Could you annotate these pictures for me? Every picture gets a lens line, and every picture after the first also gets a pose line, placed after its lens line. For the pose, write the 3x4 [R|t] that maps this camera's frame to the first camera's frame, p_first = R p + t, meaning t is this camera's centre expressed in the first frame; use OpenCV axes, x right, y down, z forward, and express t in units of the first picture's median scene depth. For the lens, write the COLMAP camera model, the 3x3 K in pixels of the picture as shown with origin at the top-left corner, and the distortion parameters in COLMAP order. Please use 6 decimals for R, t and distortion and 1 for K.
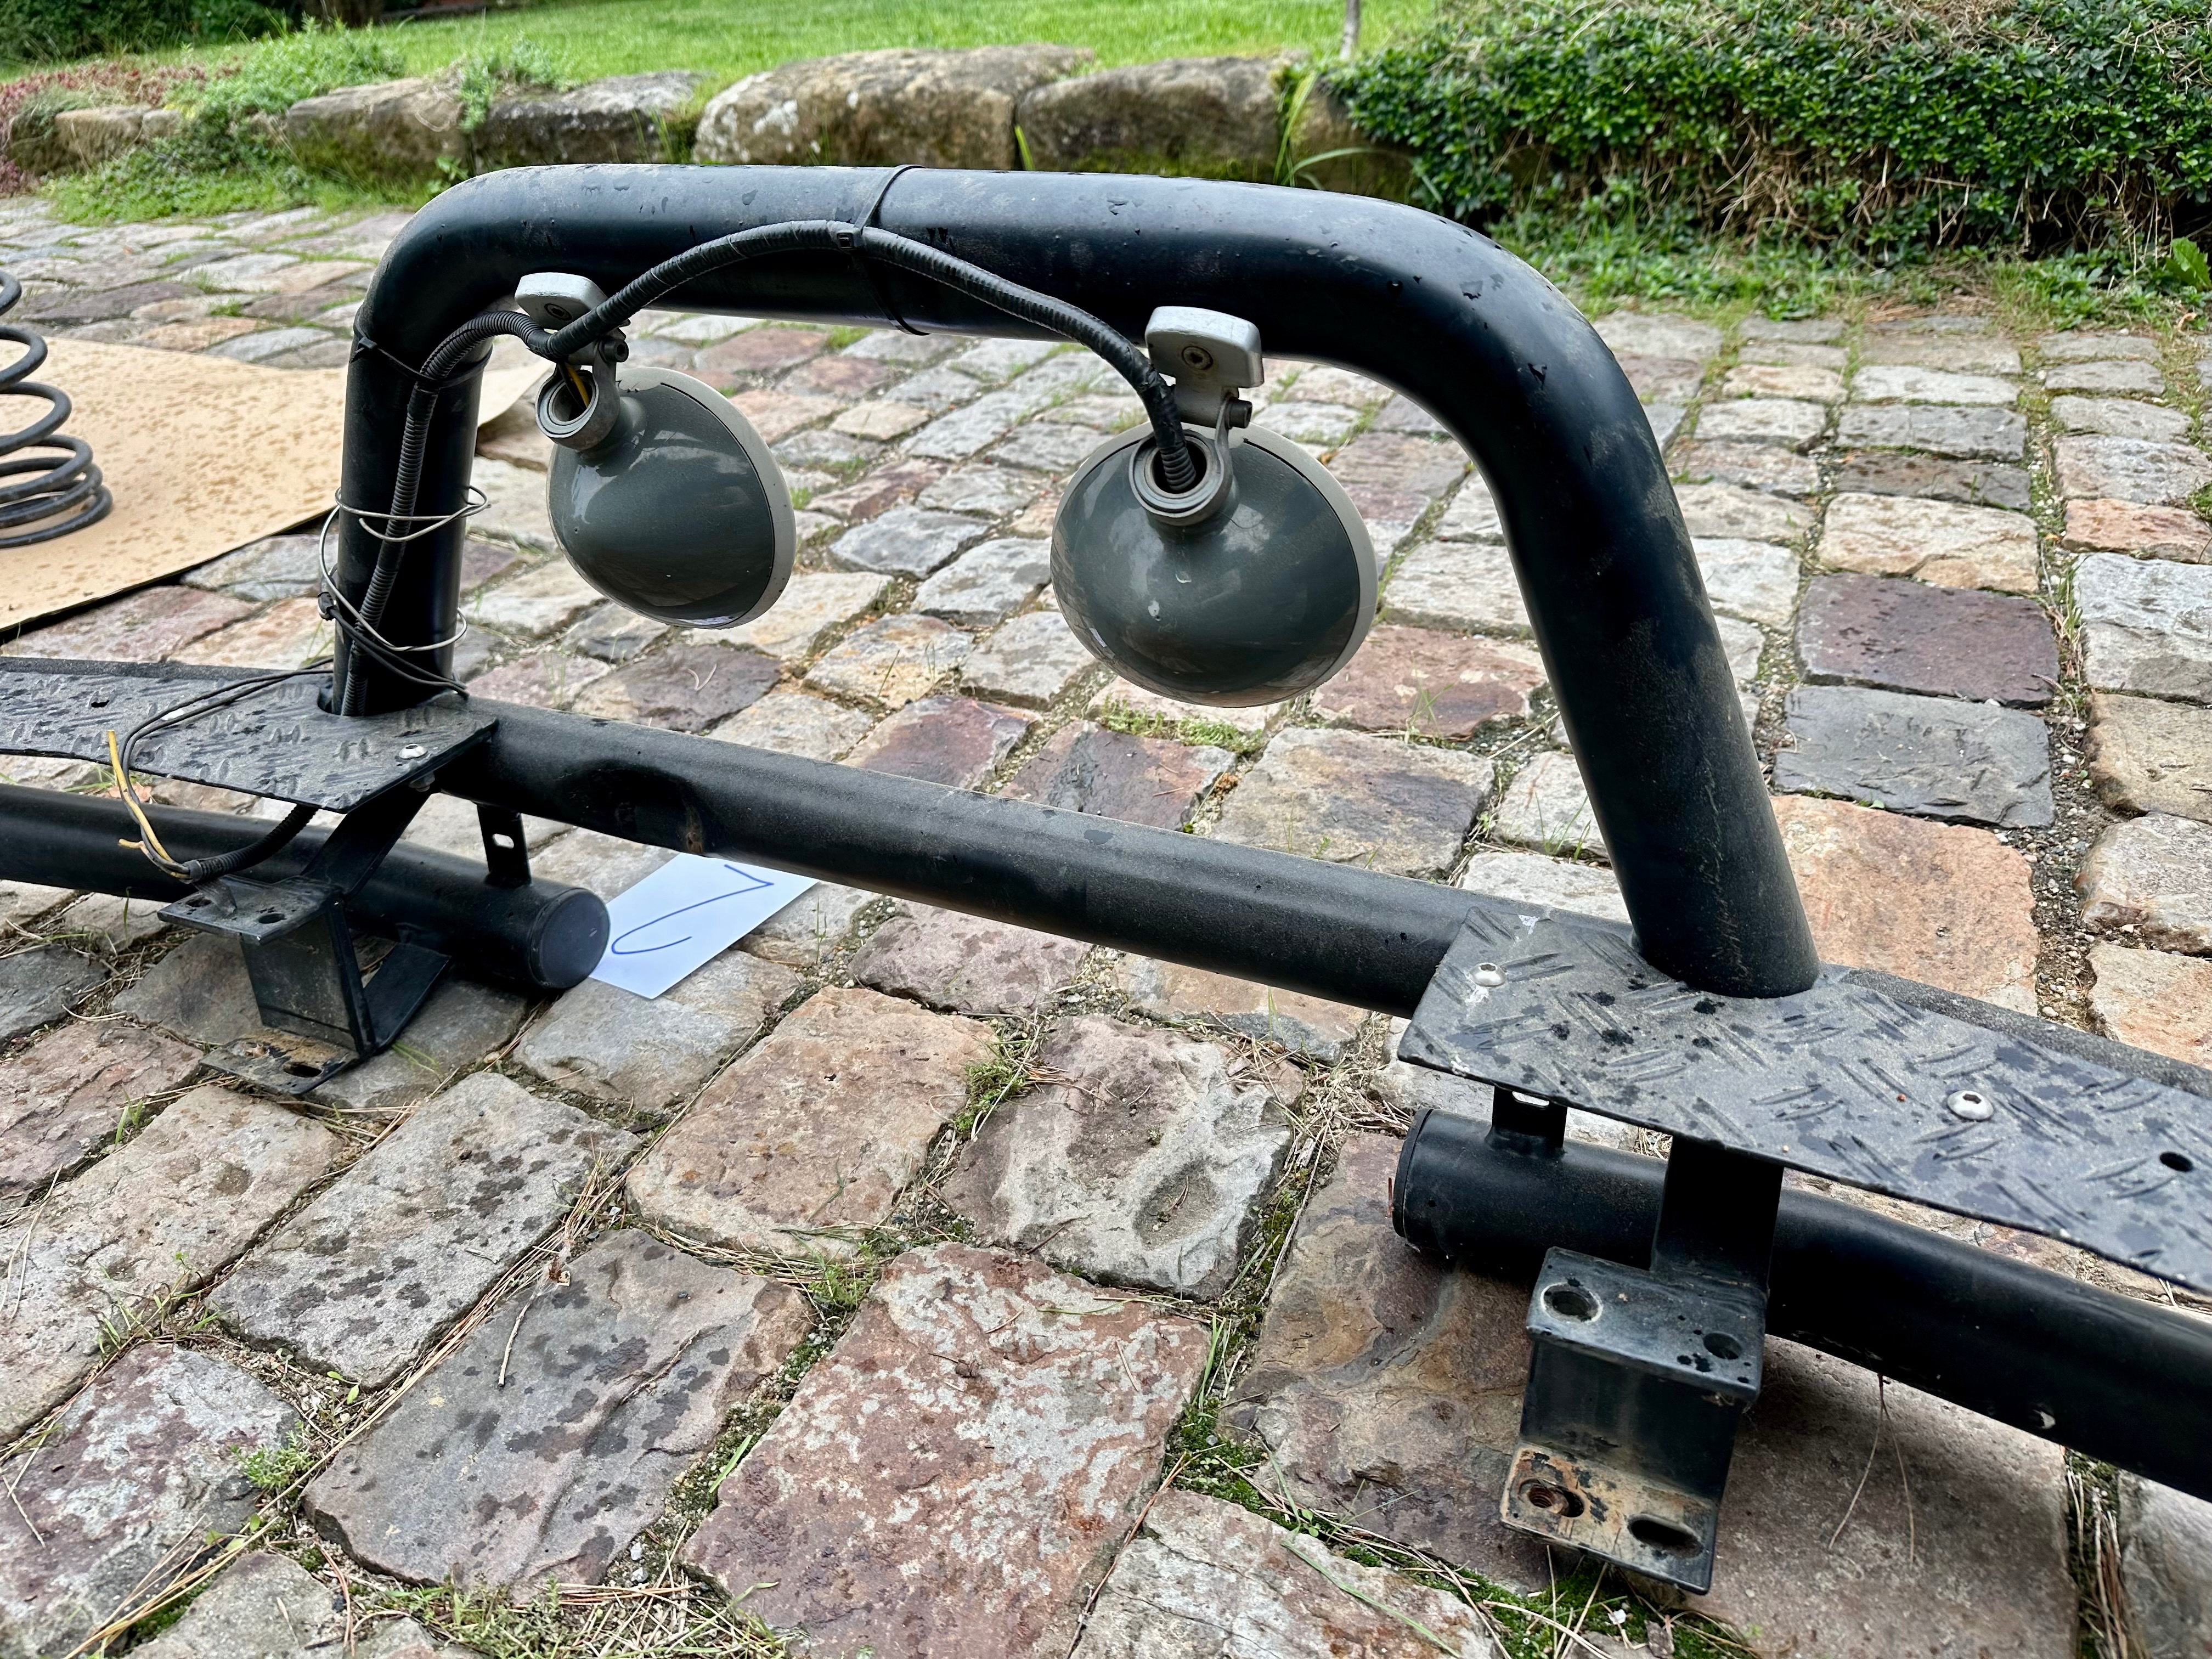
lens RADIAL K [[1561.3, 0, 1160.7], [0, 1561.3, 832.8], [0, 0, 1]] dist [0.037729, -0.078752]
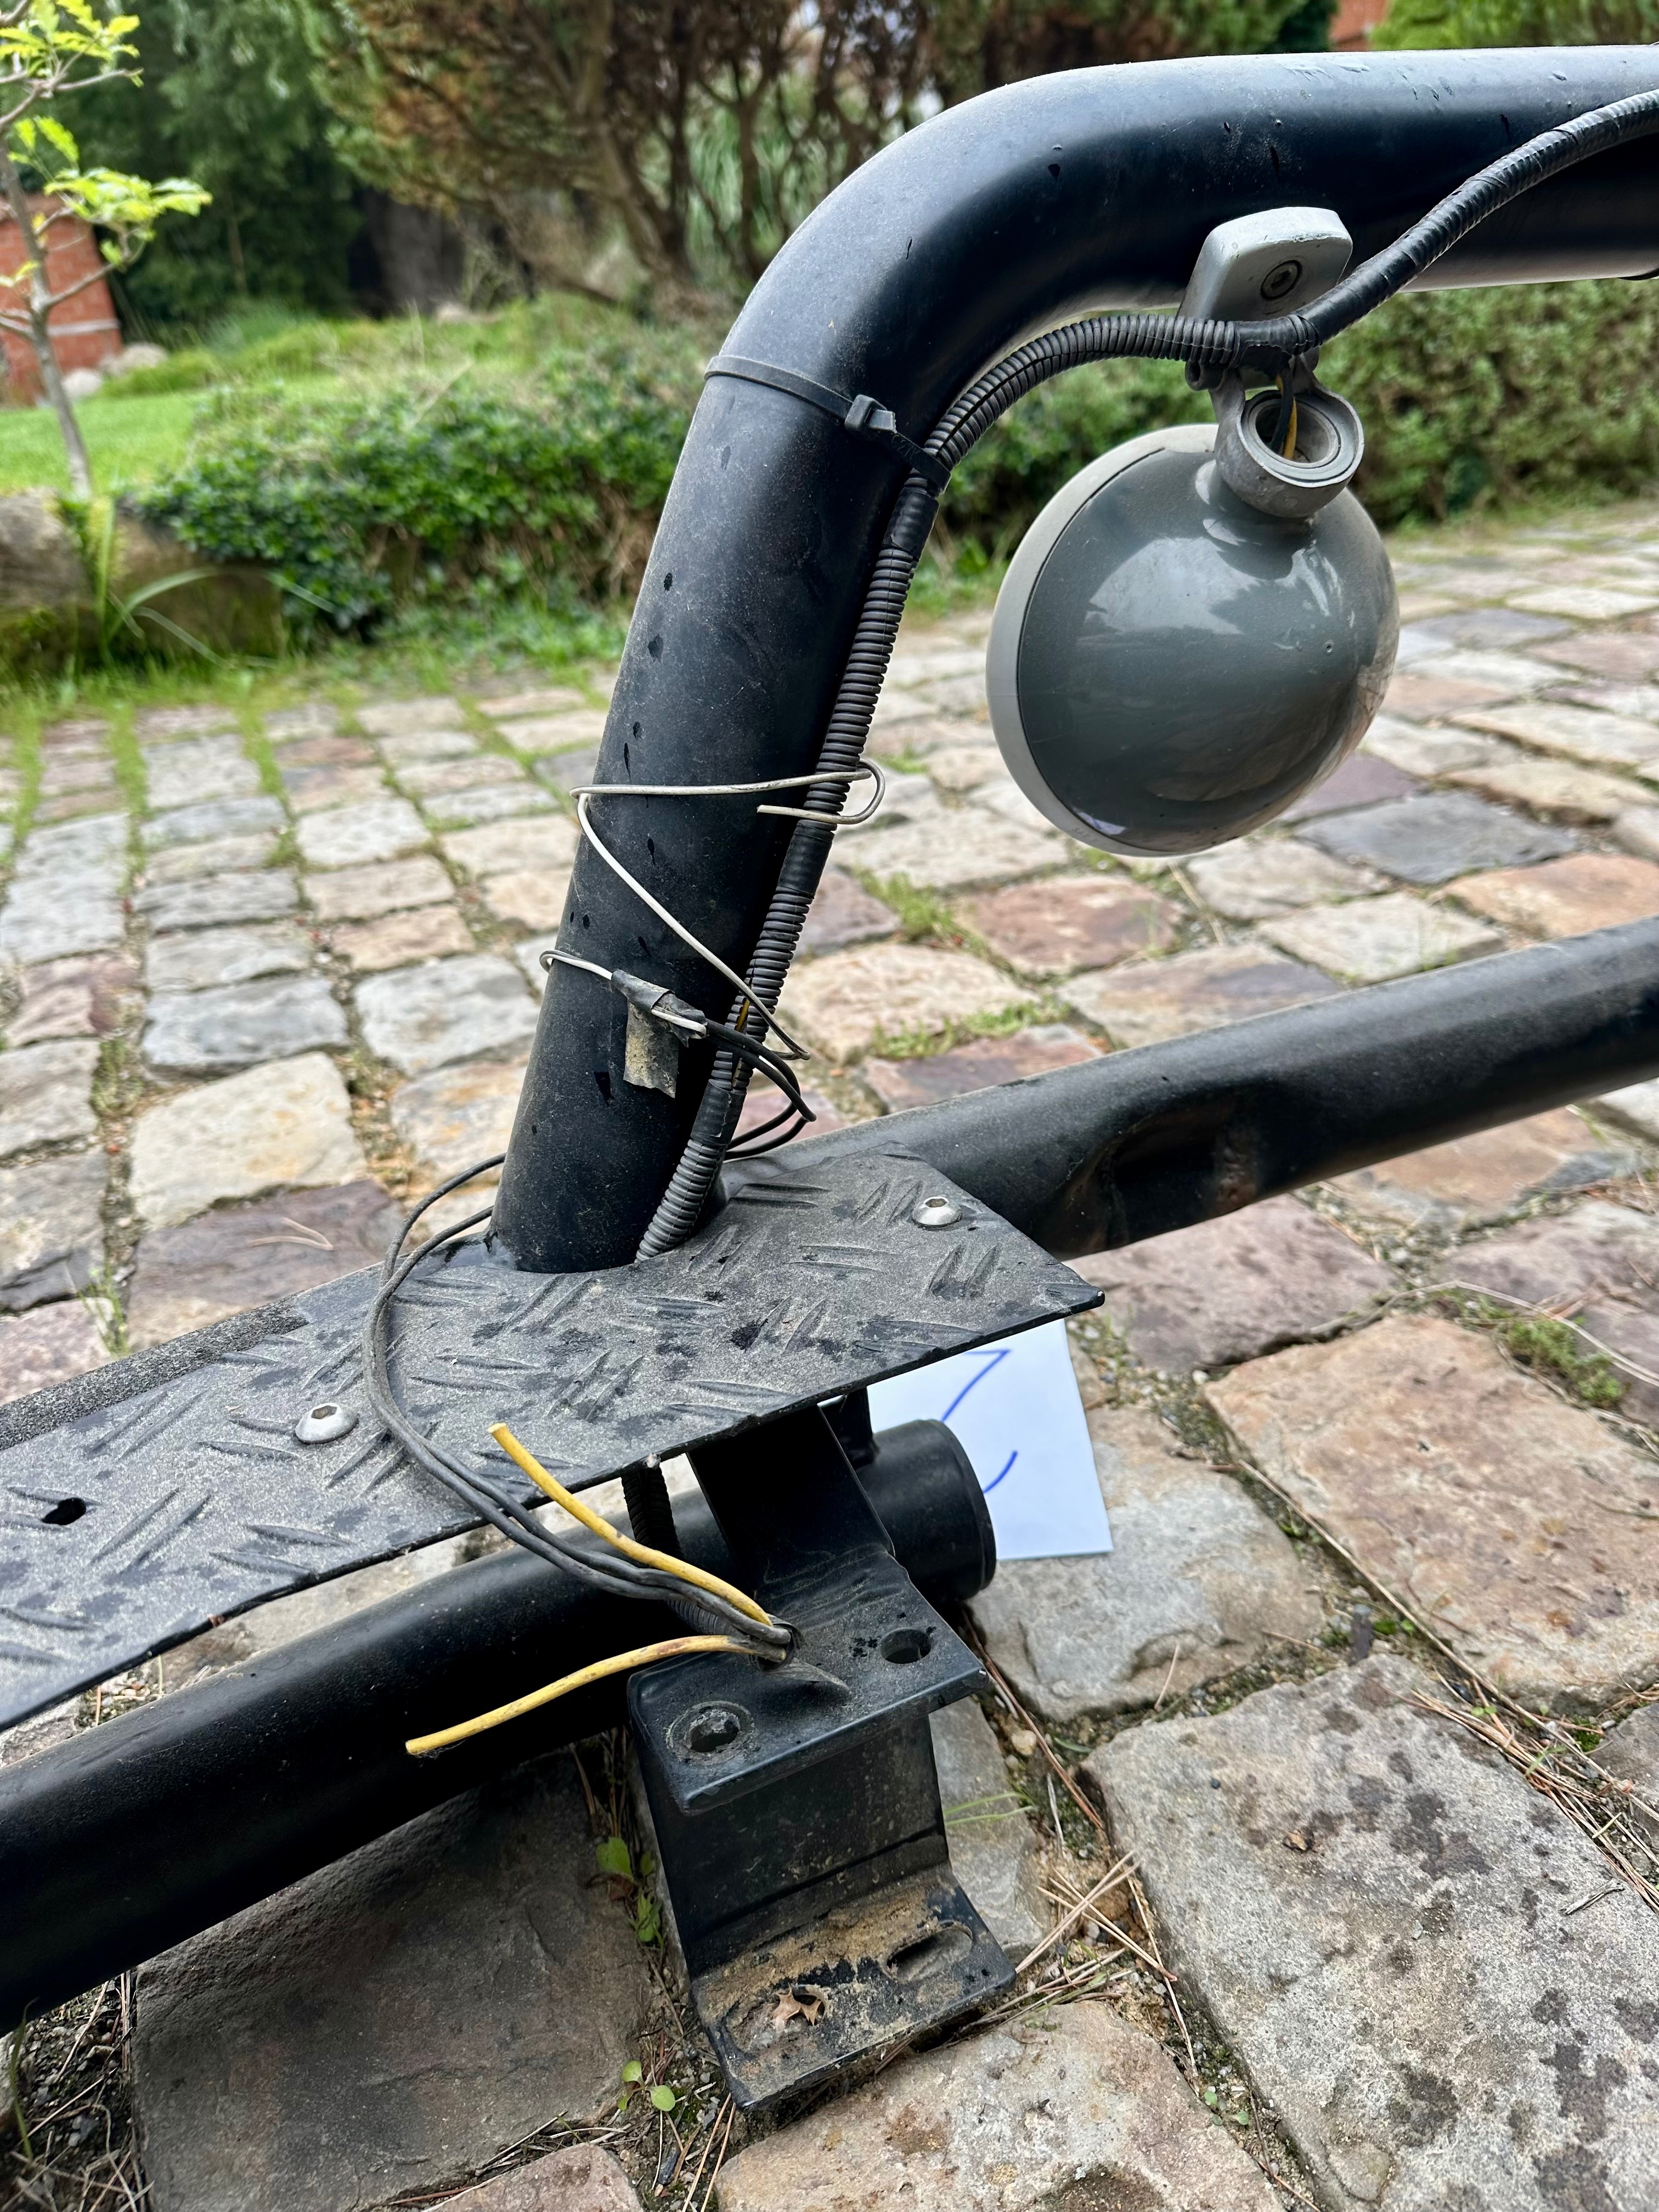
lens RADIAL K [[1562.9, 0, 829.5], [0, 1562.9, 1106.0], [0, 0, 1]] dist [-0.016728, 0.000689]
pose [[0.679750, -0.329137, 0.655445, -0.785922], [0.421053, 0.906843, 0.018711, -0.103718], [-0.600544, 0.263259, 0.755011, 0.585404]]
